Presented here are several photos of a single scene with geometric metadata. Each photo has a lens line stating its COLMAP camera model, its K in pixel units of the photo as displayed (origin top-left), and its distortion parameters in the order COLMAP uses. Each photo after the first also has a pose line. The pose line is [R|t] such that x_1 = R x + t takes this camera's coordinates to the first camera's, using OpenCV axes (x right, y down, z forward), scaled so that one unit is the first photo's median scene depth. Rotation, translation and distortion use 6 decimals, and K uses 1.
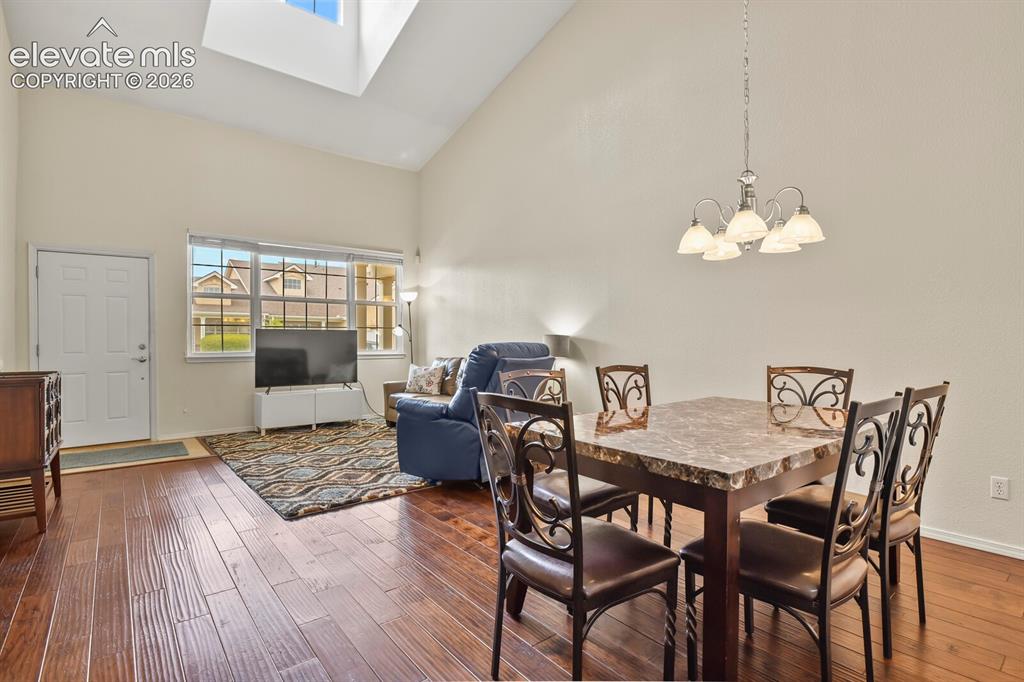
lens RADIAL K [[498.5, 0, 520.1], [0, 498.5, 343.8], [0, 0, 1]] dist [-0.006075, -0.002143]
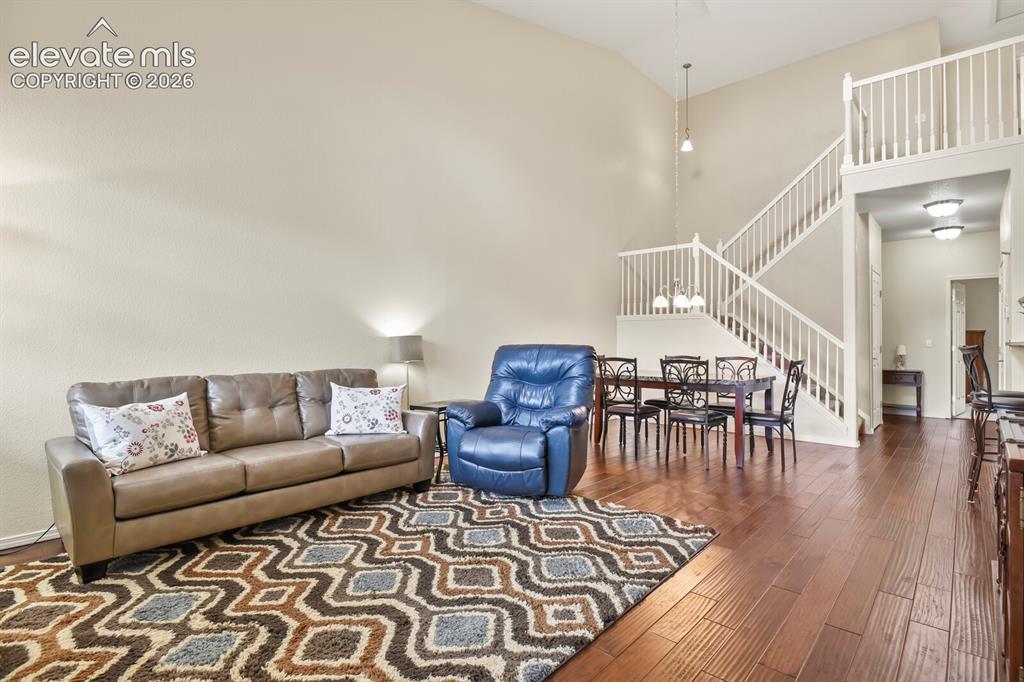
lens RADIAL K [[498.5, 0, 517.5], [0, 498.5, 336.4], [0, 0, 1]] dist [-0.006075, -0.002143]
pose [[-0.149067, 0.012516, 0.988748, -0.759782], [0.006534, 0.999911, -0.011672, -0.004854], [-0.988806, 0.004721, -0.149135, 0.856285]]
